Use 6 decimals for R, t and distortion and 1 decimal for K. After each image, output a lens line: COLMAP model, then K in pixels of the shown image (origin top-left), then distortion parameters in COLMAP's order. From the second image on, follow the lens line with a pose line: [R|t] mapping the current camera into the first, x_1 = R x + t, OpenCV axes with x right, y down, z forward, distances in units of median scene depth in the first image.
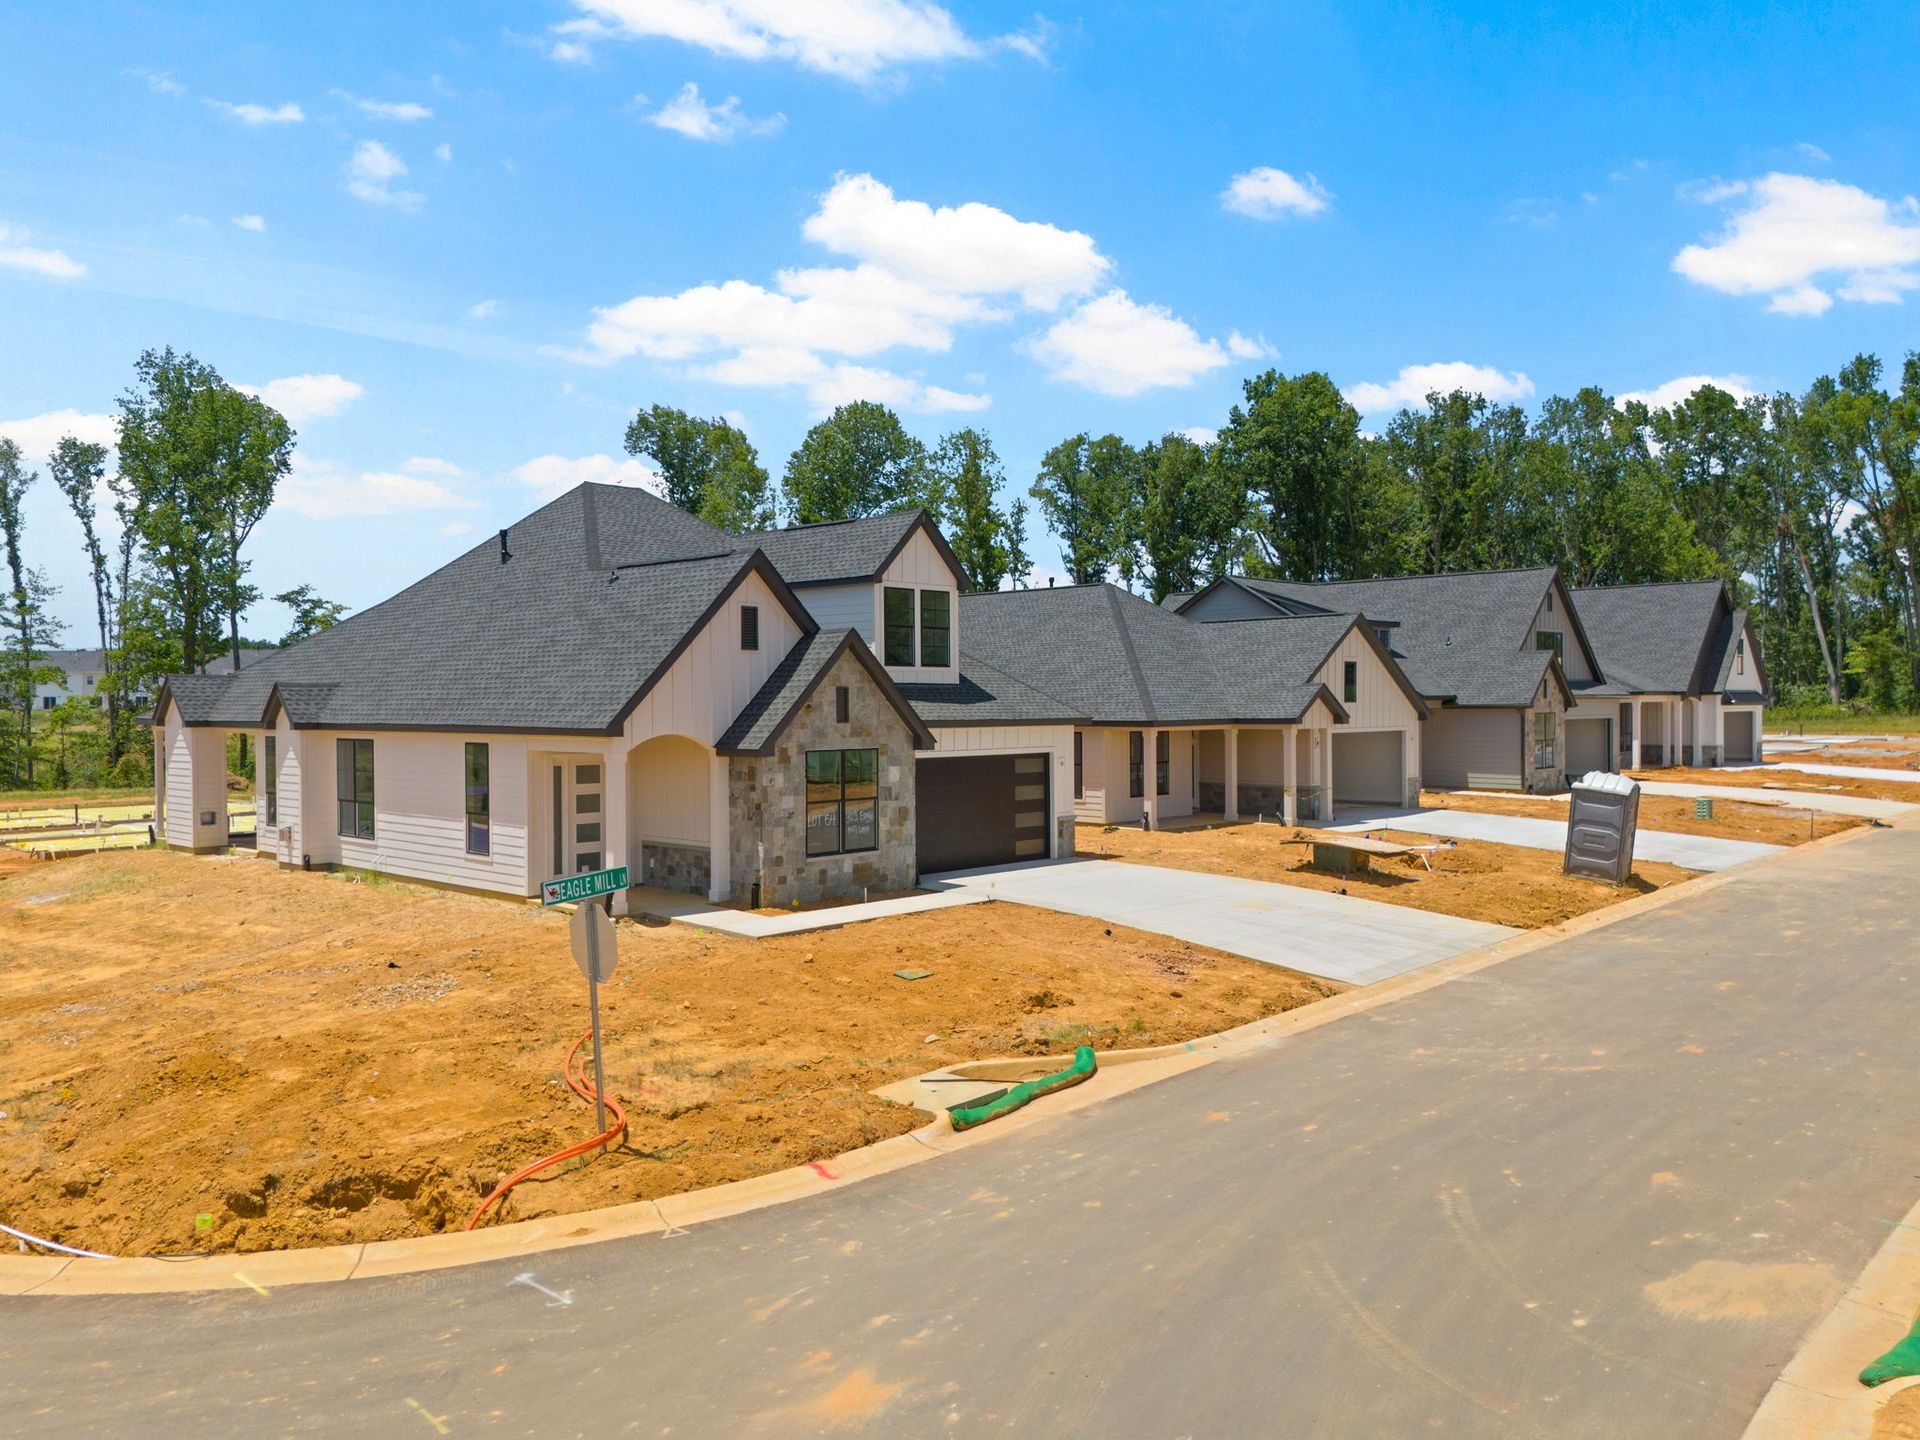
lens RADIAL K [[1416.7, 0, 956.4], [0, 1416.7, 711.0], [0, 0, 1]] dist [0.069783, -0.068911]
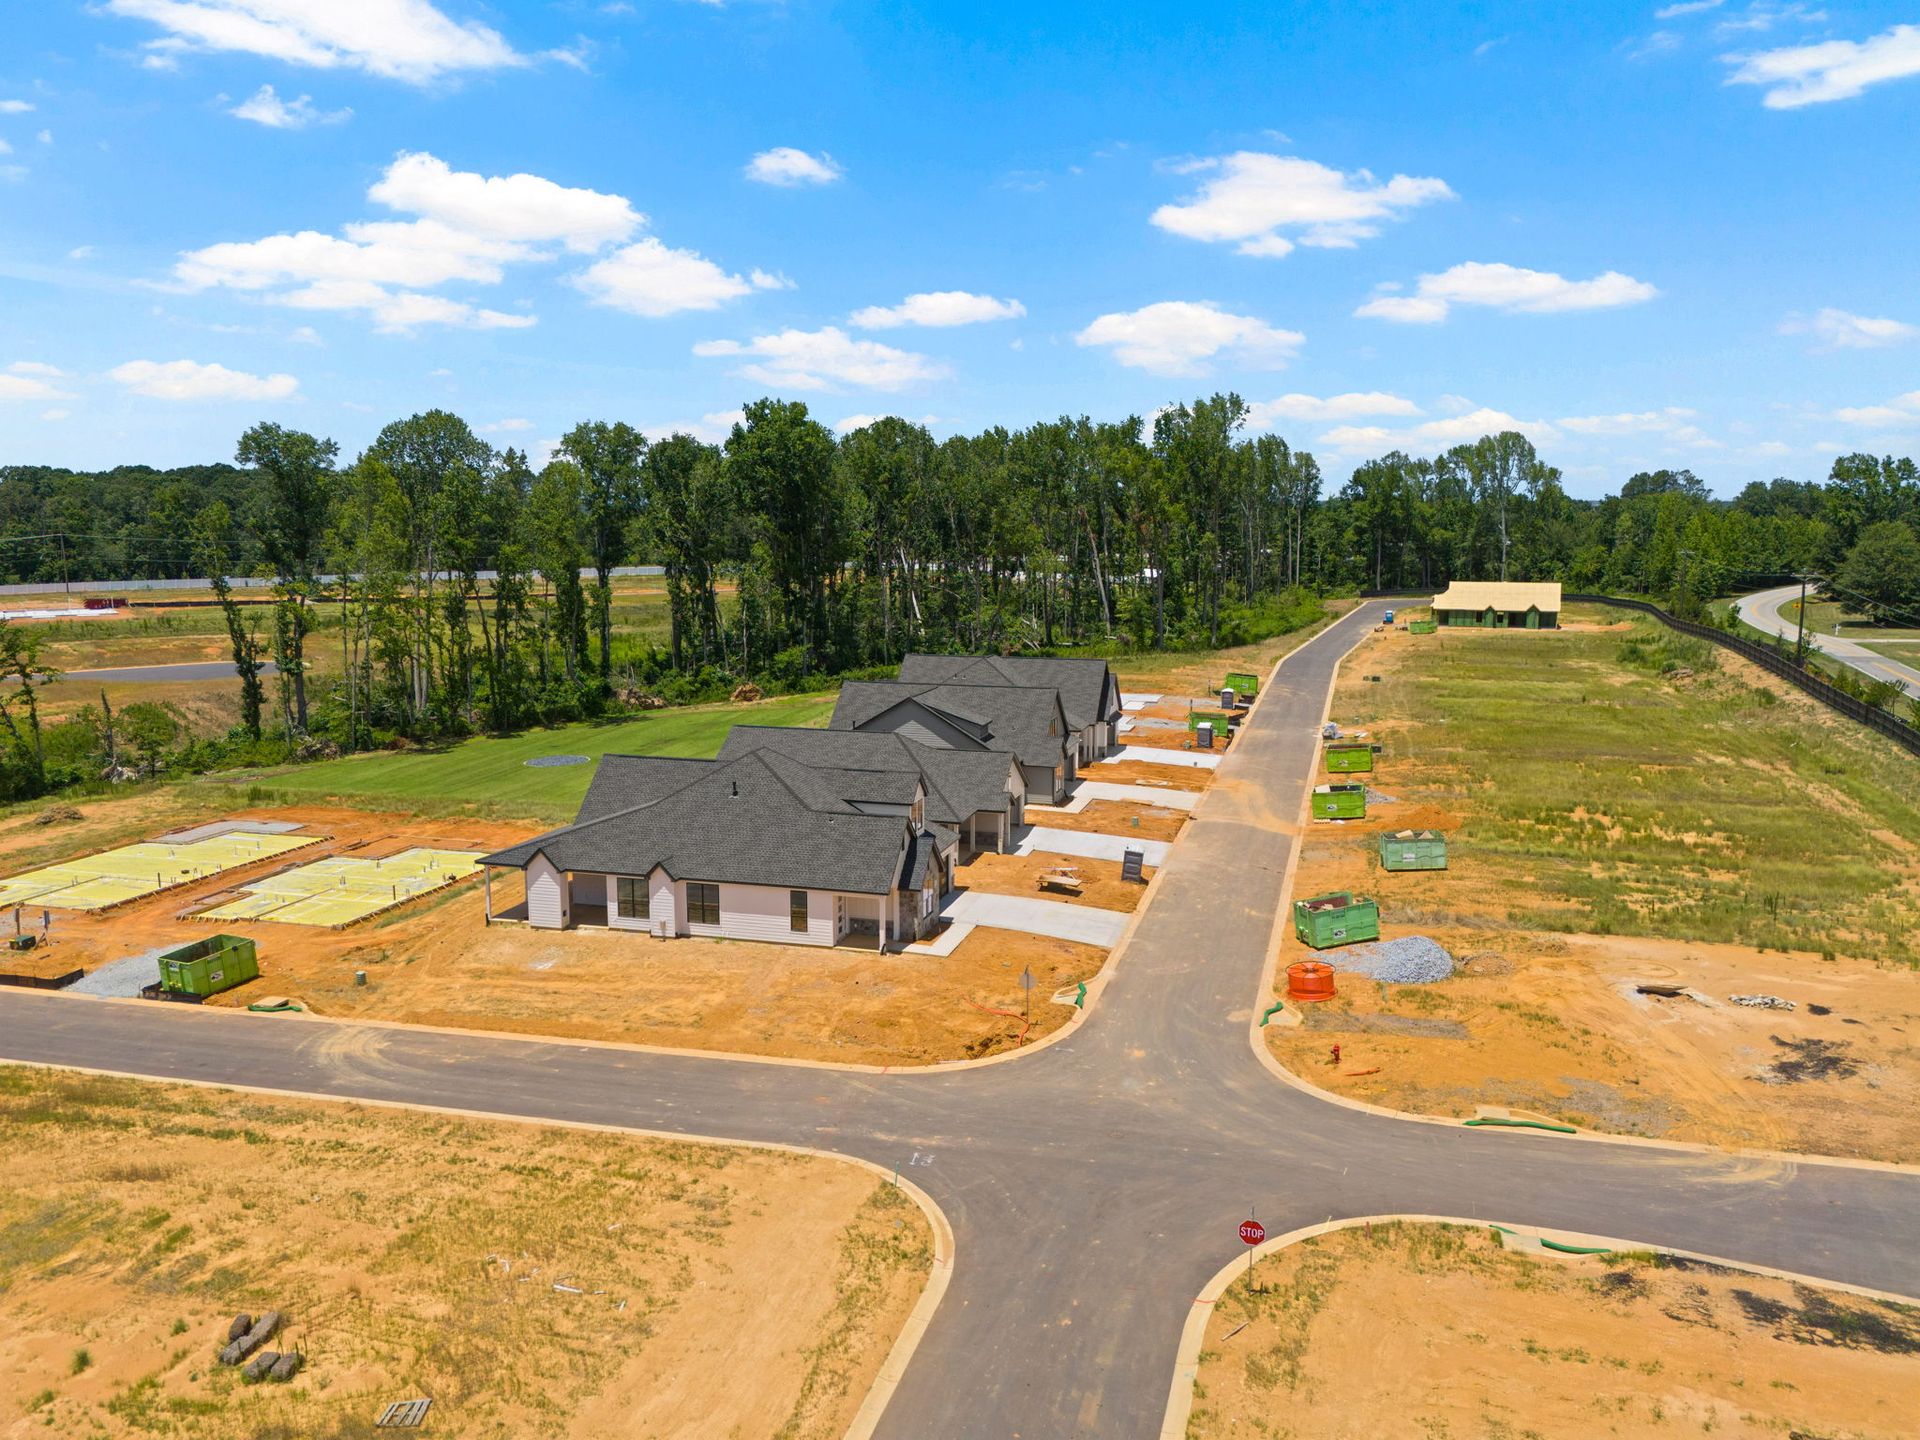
lens RADIAL K [[1407.1, 0, 955.0], [0, 1407.1, 697.1], [0, 0, 1]] dist [0.086604, -0.098246]
pose [[0.886793, -0.054152, 0.458983, -1.091020], [-0.002262, 0.992591, 0.121480, -0.566012], [-0.462160, -0.108766, 0.880101, -1.216887]]
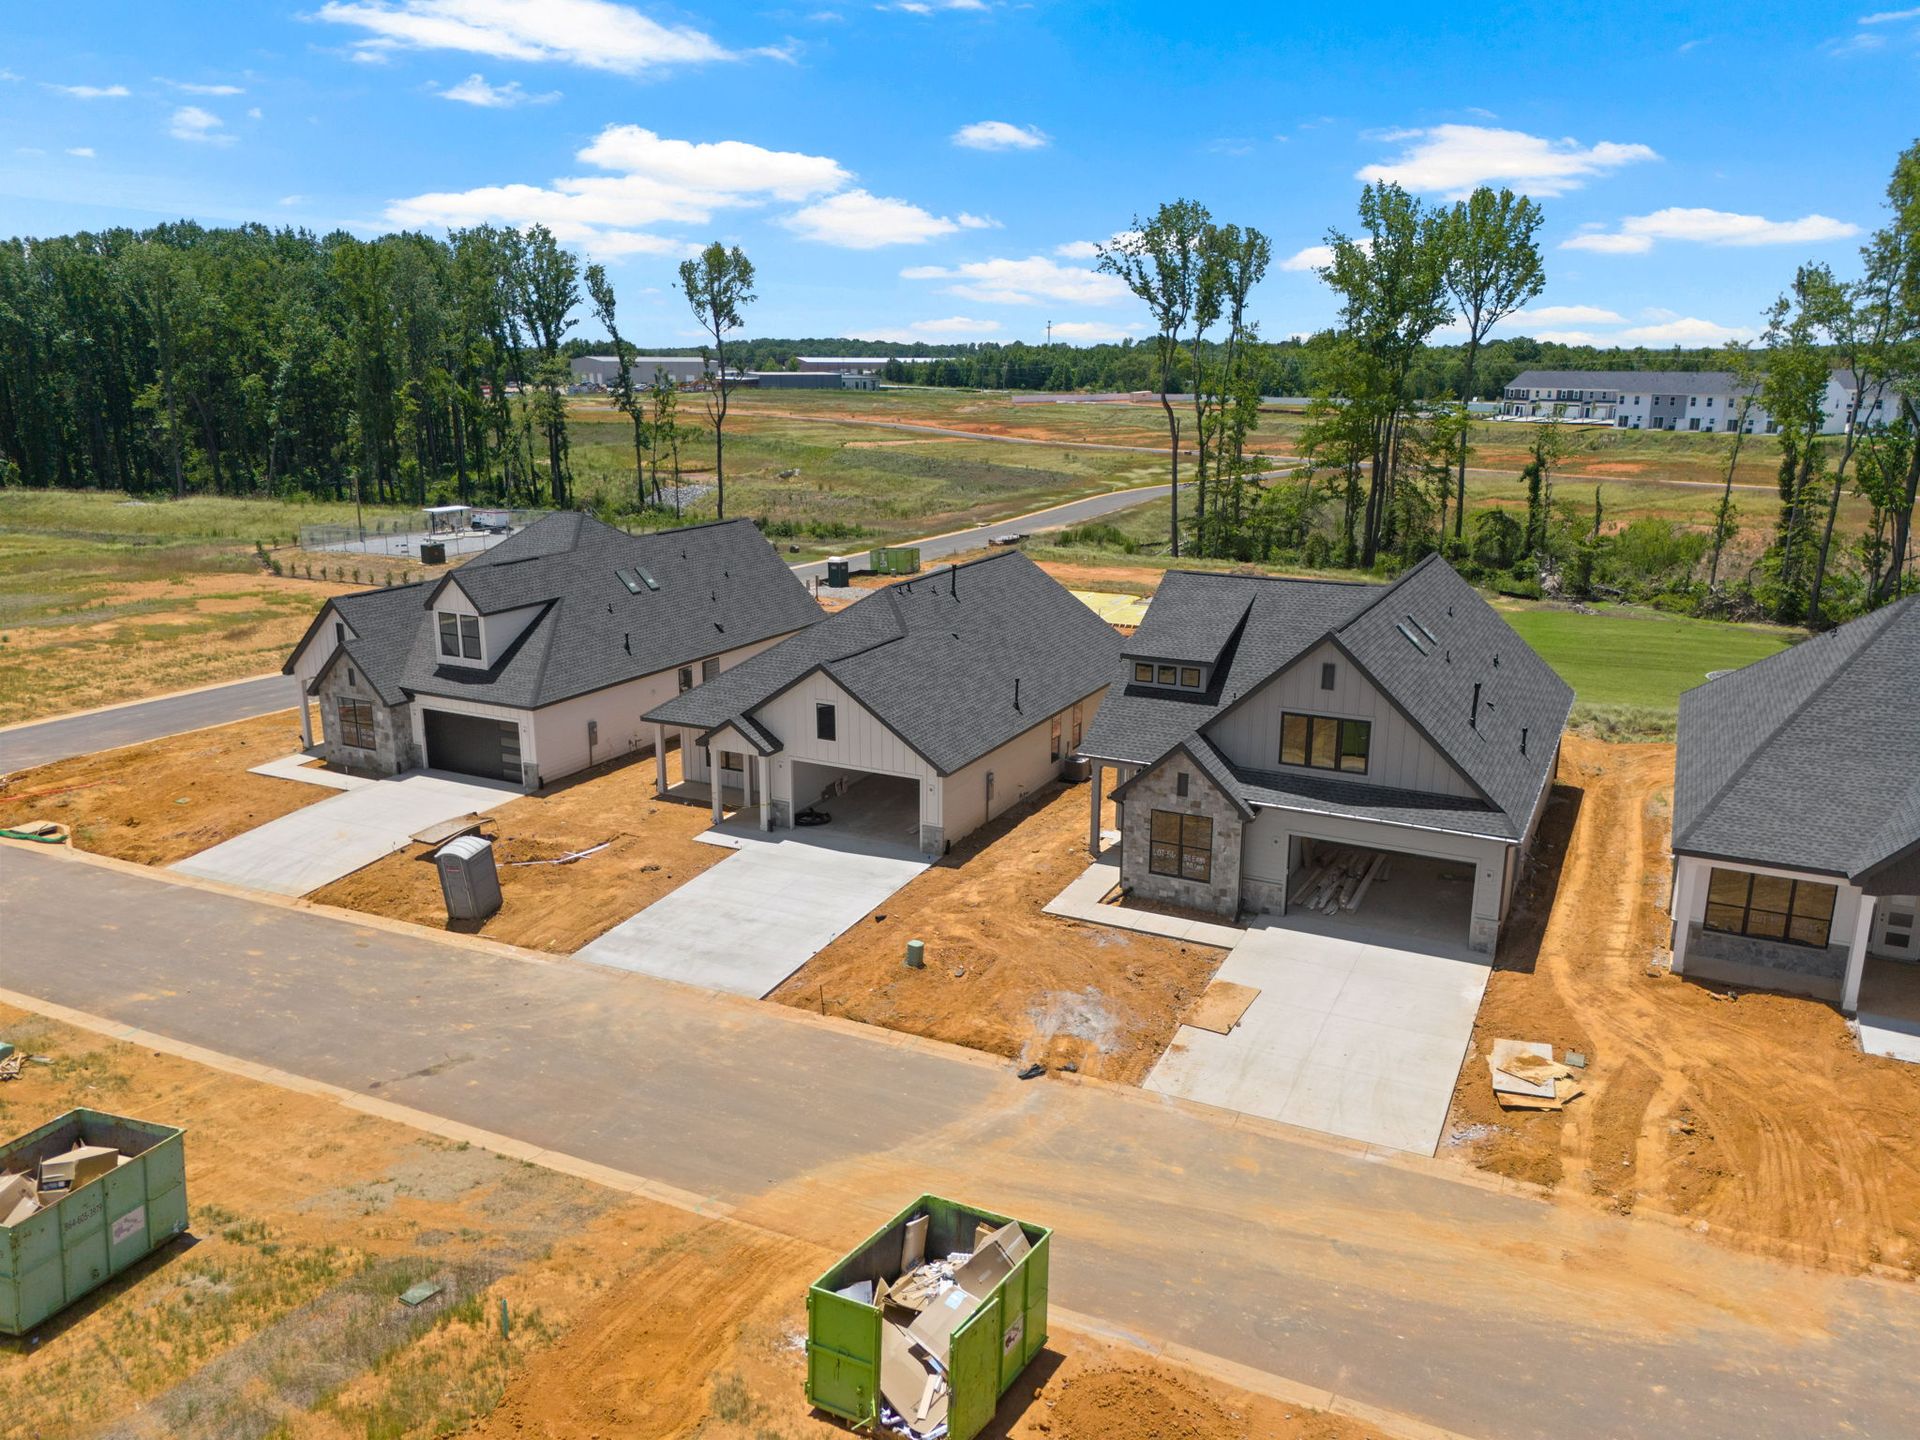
lens RADIAL K [[1416.7, 0, 956.4], [0, 1416.7, 711.0], [0, 0, 1]] dist [0.069783, -0.068911]
pose [[0.296068, 0.241106, -0.924236, 1.759852], [-0.012616, 0.968520, 0.248617, -0.404351], [0.955084, -0.061948, 0.289789, 1.036248]]
